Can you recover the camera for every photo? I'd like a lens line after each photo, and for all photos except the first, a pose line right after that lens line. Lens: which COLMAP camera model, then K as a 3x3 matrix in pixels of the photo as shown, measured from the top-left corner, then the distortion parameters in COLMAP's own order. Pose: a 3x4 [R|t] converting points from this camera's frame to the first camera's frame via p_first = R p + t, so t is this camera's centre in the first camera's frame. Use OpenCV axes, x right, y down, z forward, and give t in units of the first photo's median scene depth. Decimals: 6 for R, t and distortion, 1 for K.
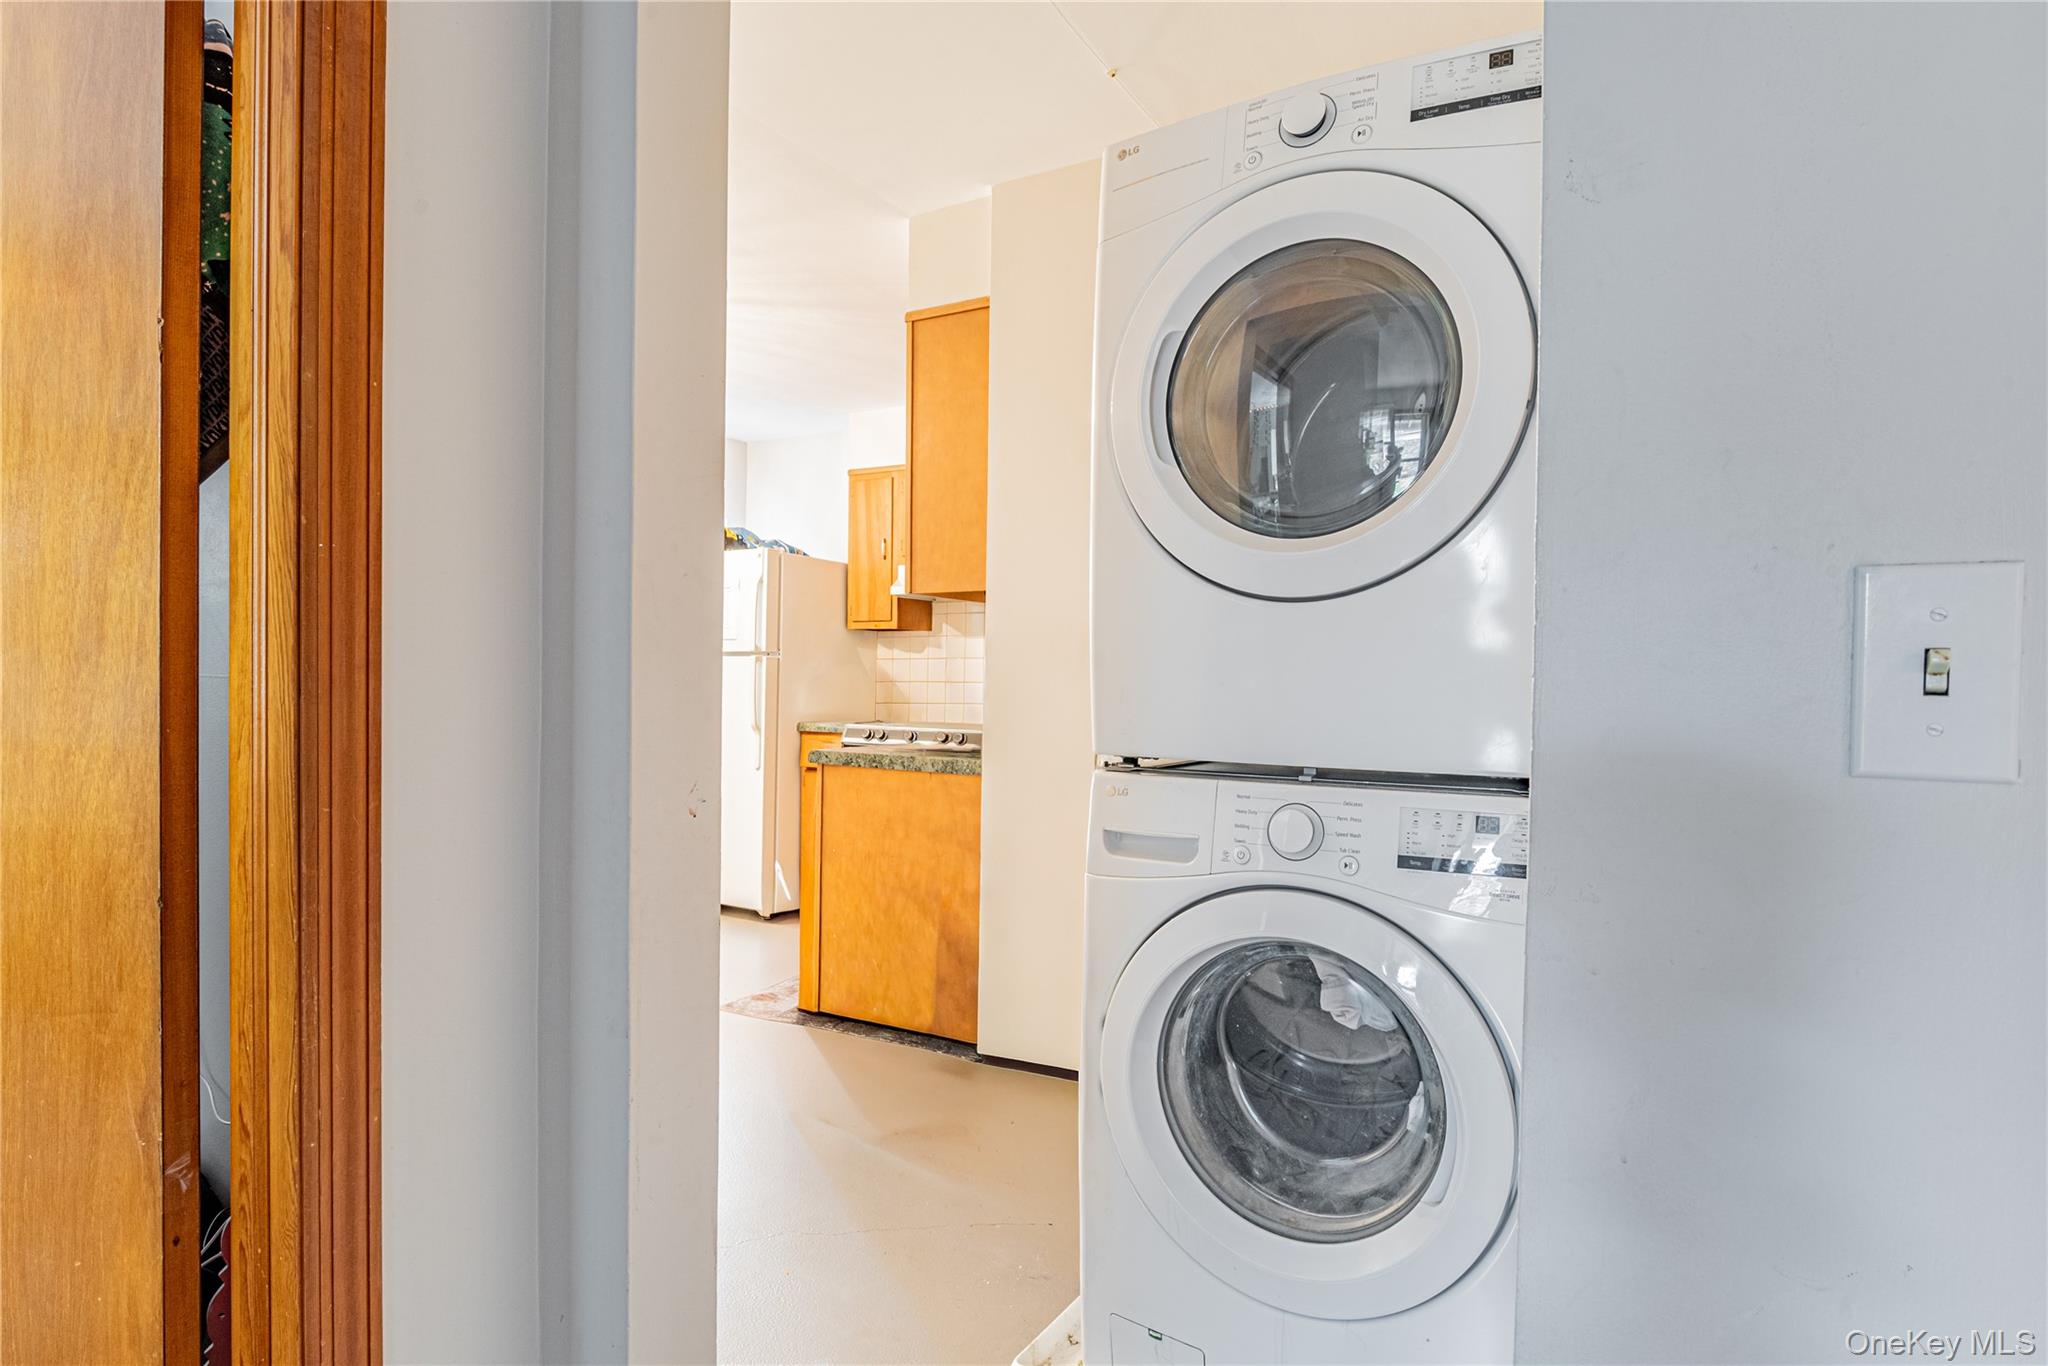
lens RADIAL K [[999.8, 0, 1019.0], [0, 999.8, 683.0], [0, 0, 1]] dist [0.003907, 0.000102]
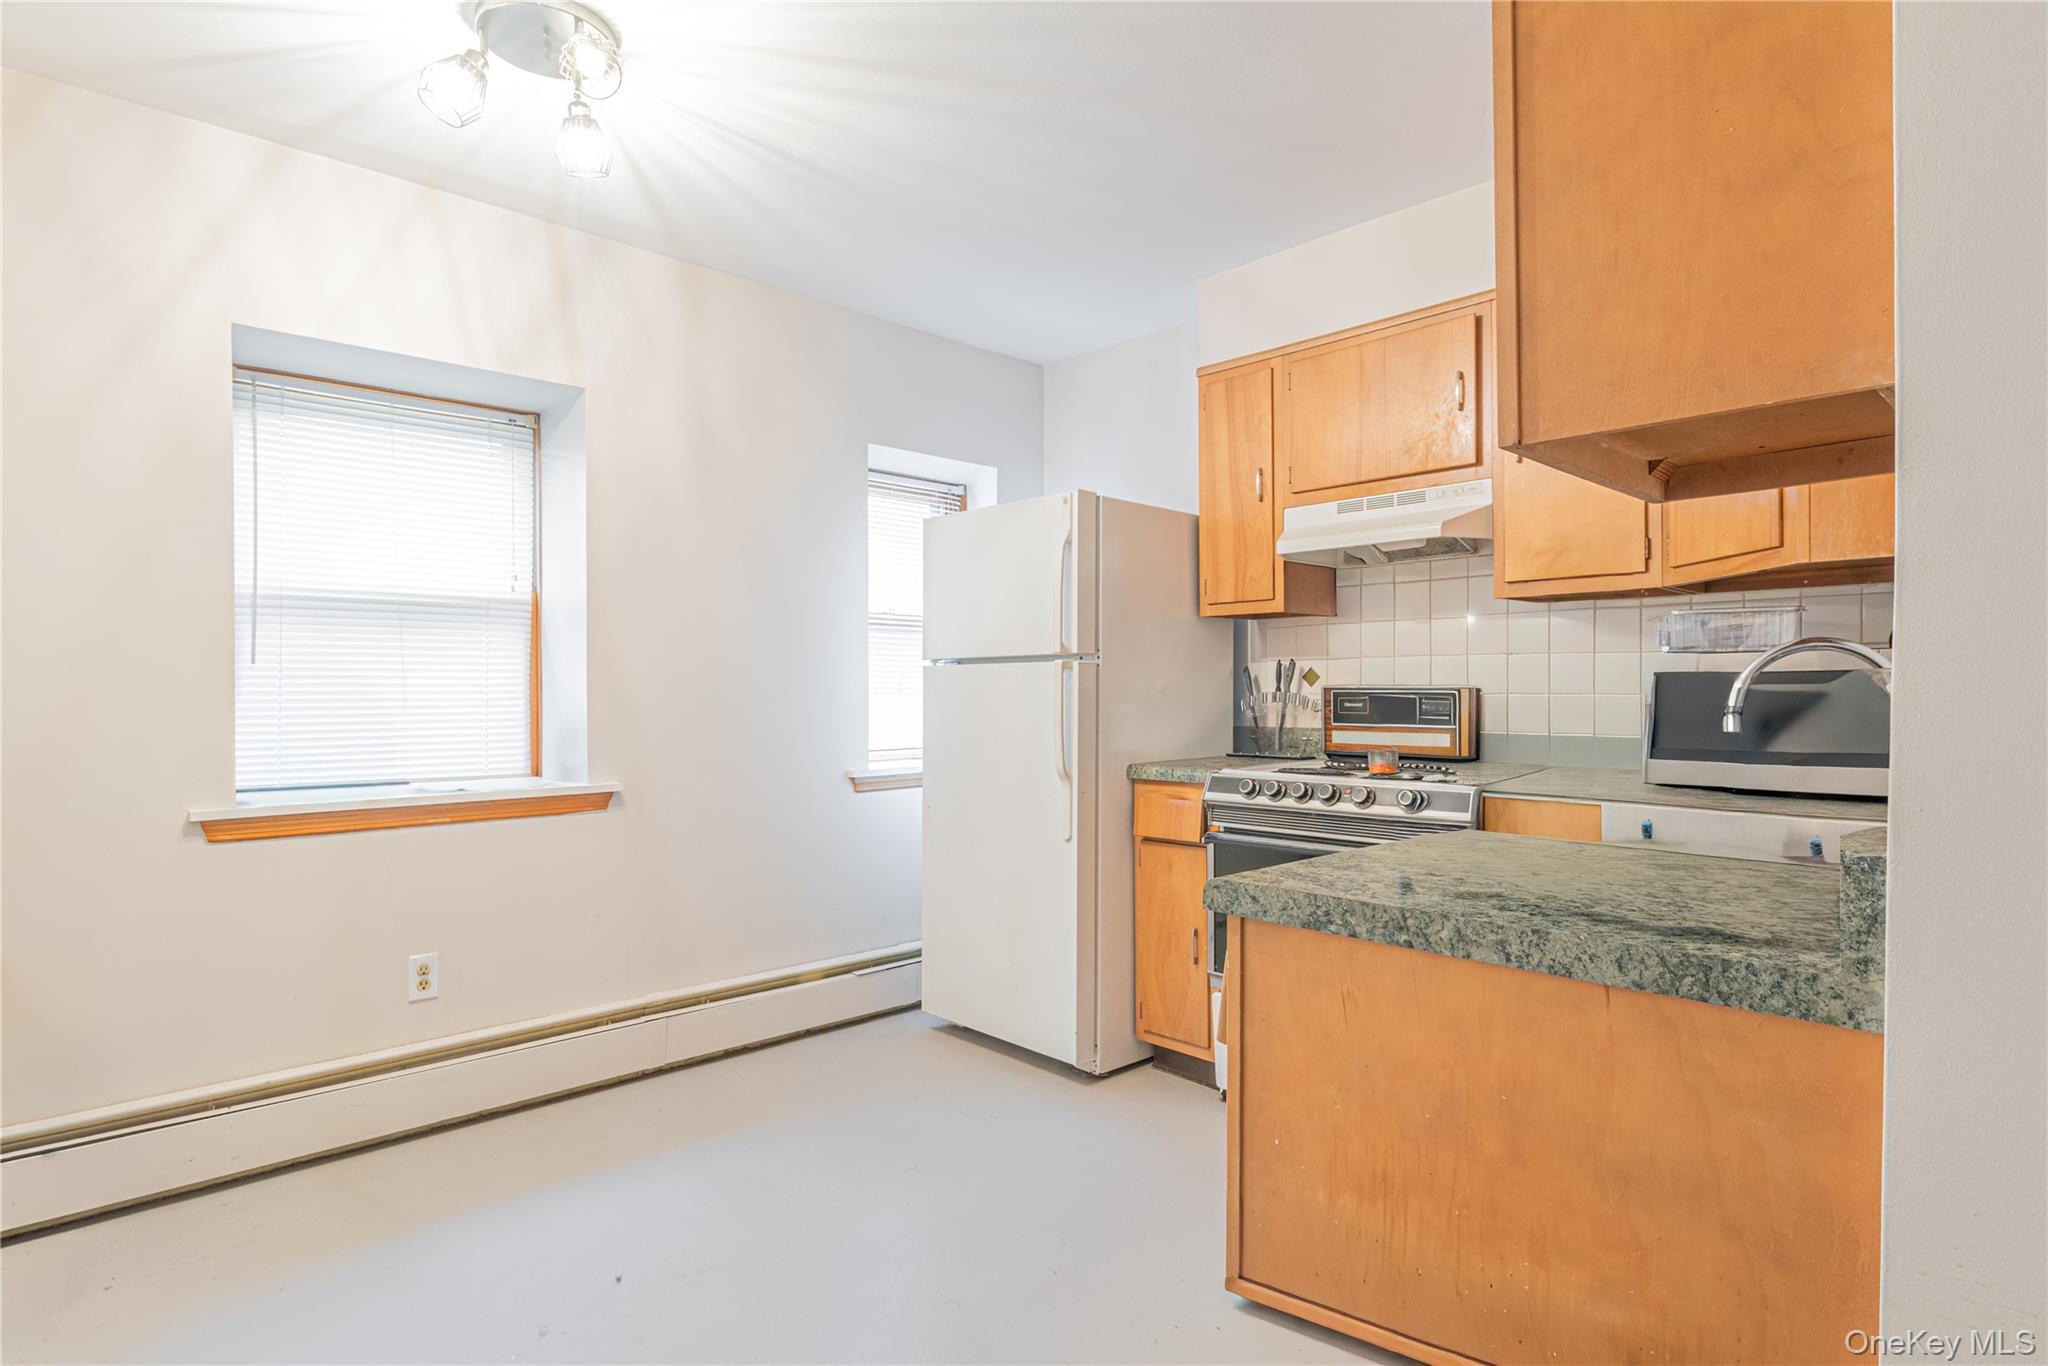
lens RADIAL K [[999.8, 0, 1019.0], [0, 999.8, 683.0], [0, 0, 1]] dist [0.003907, 0.000102]
pose [[0.956863, -0.016912, -0.290048, -0.104786], [0.012676, 0.999784, -0.016477, -0.002530], [0.290264, 0.012090, 0.956870, 0.381478]]
